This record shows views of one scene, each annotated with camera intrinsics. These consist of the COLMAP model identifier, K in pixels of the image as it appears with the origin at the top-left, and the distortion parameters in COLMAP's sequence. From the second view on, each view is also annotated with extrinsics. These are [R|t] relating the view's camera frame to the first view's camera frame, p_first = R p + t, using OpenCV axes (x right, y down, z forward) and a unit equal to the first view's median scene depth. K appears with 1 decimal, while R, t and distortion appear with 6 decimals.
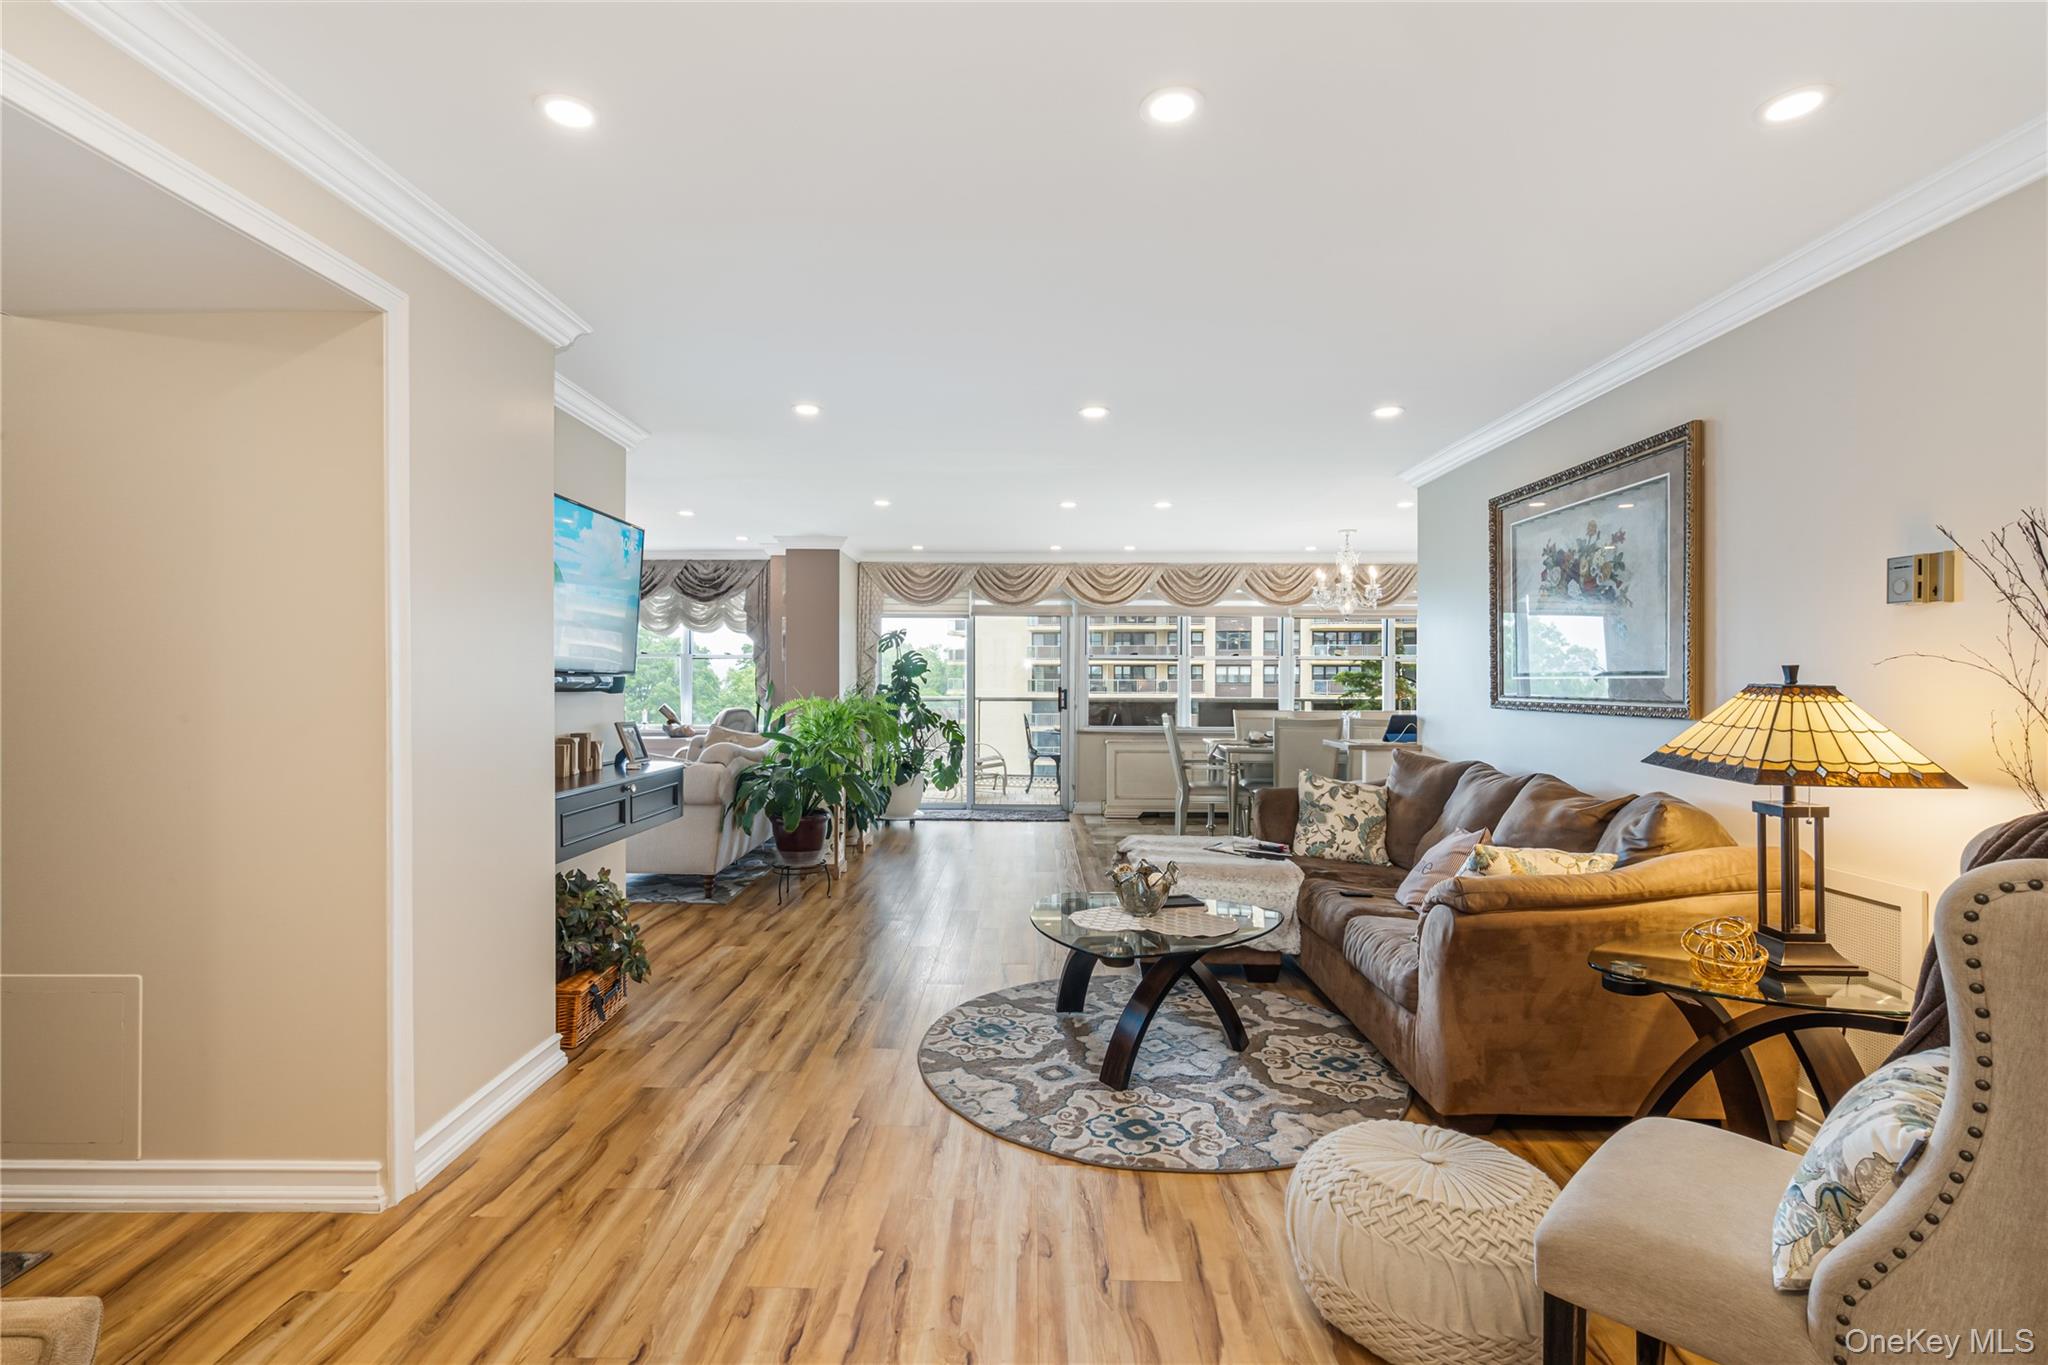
lens RADIAL K [[930.1, 0, 1013.7], [0, 930.1, 684.6], [0, 0, 1]] dist [-0.002345, 0.000642]
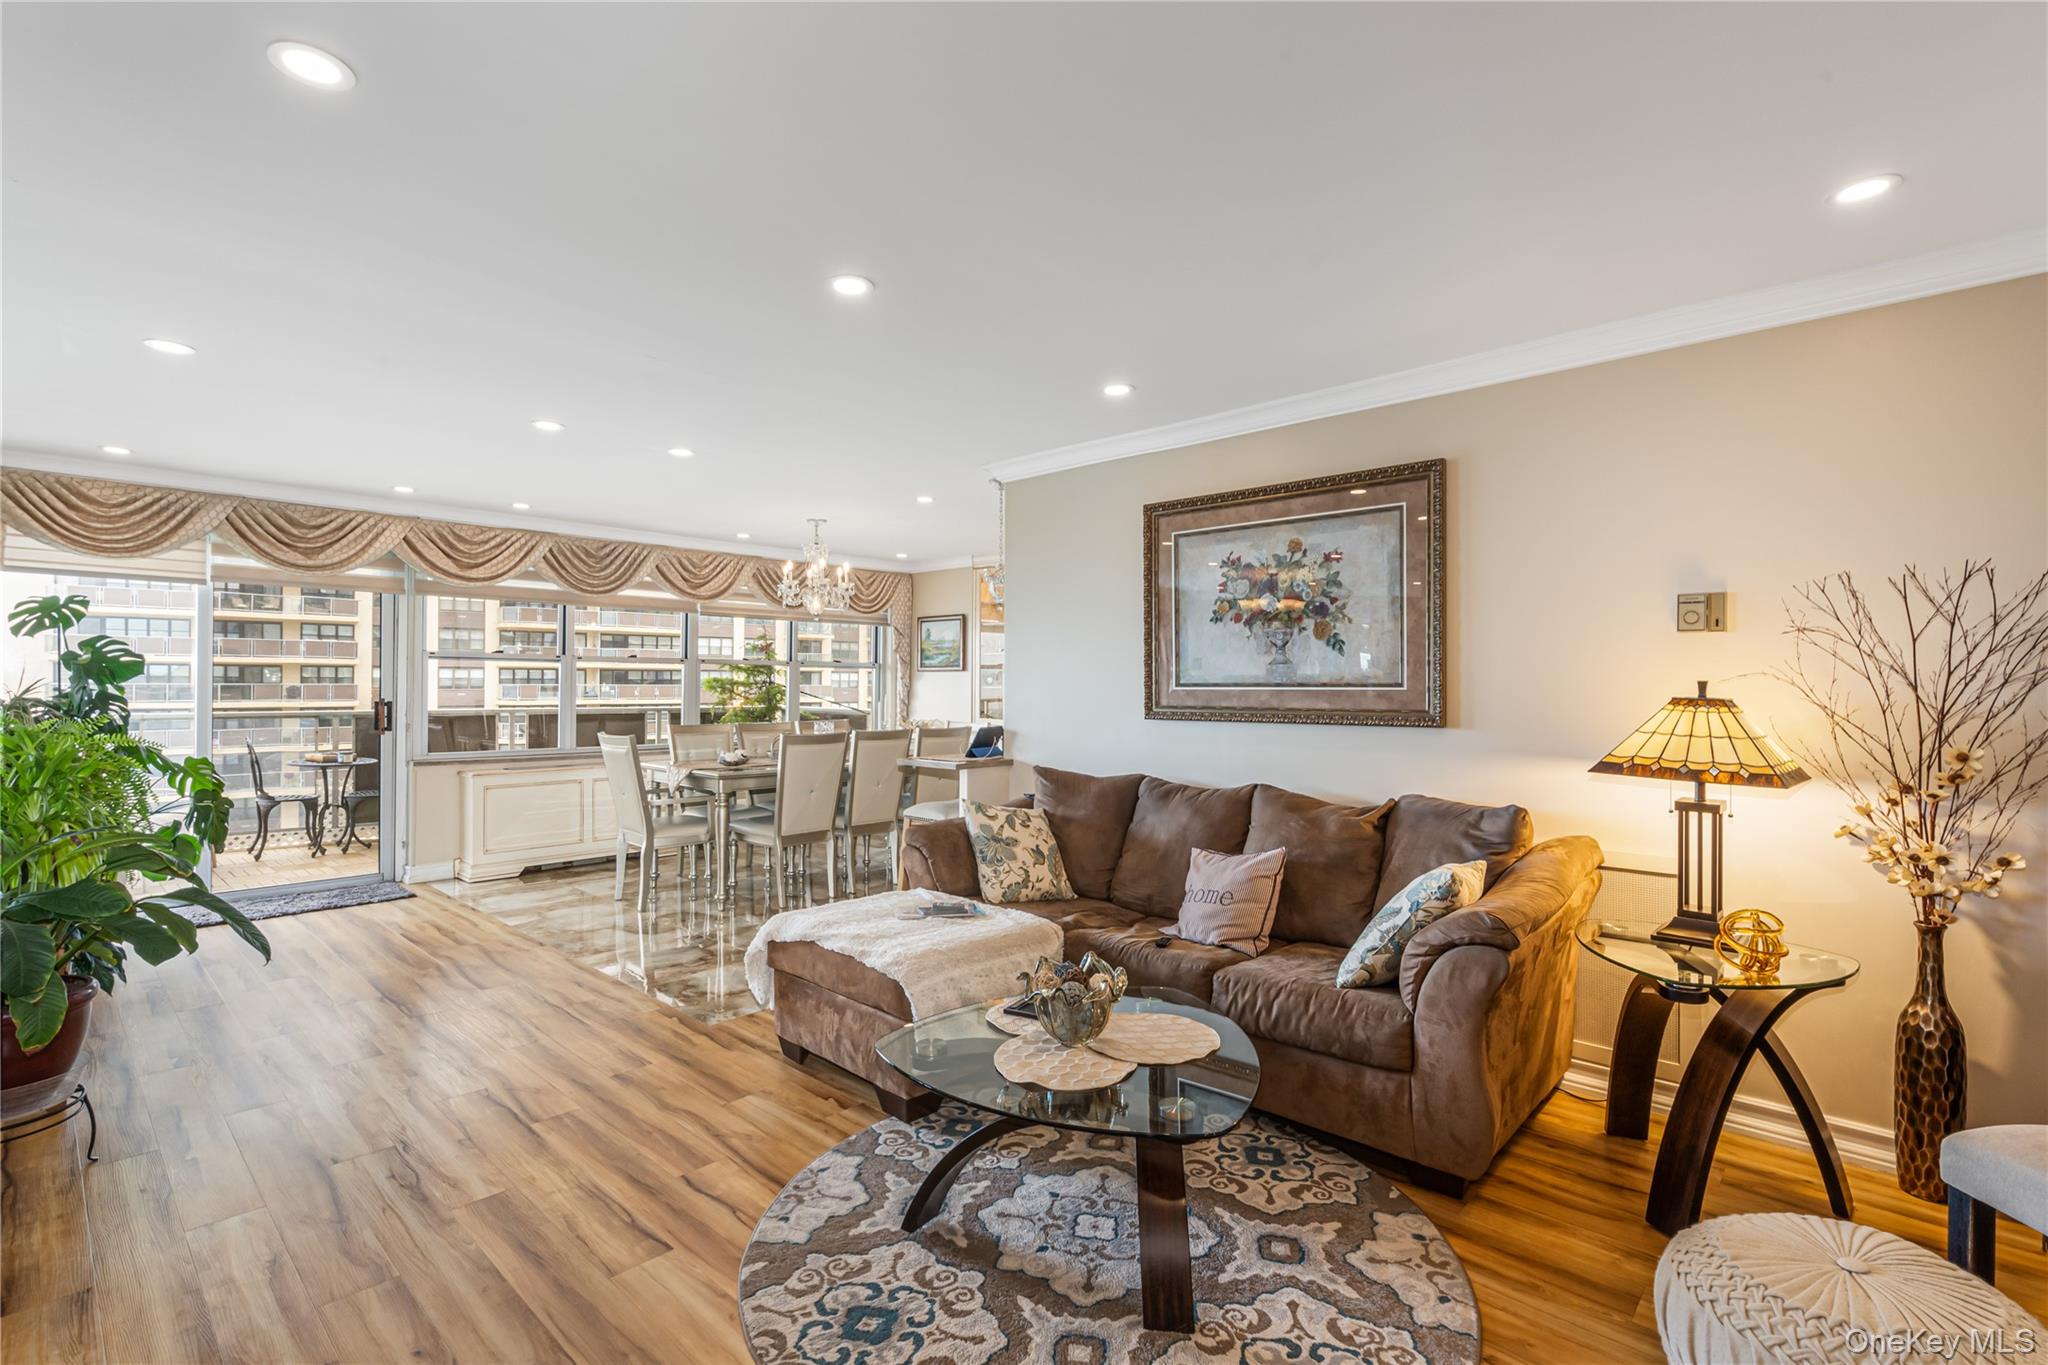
lens RADIAL K [[930.1, 0, 1013.7], [0, 930.1, 684.6], [0, 0, 1]] dist [-0.002345, 0.000642]
pose [[0.667835, -0.000180, 0.744309, -0.384884], [0.003465, 0.999990, -0.002868, -0.010478], [-0.744301, 0.004494, 0.667829, 0.562267]]
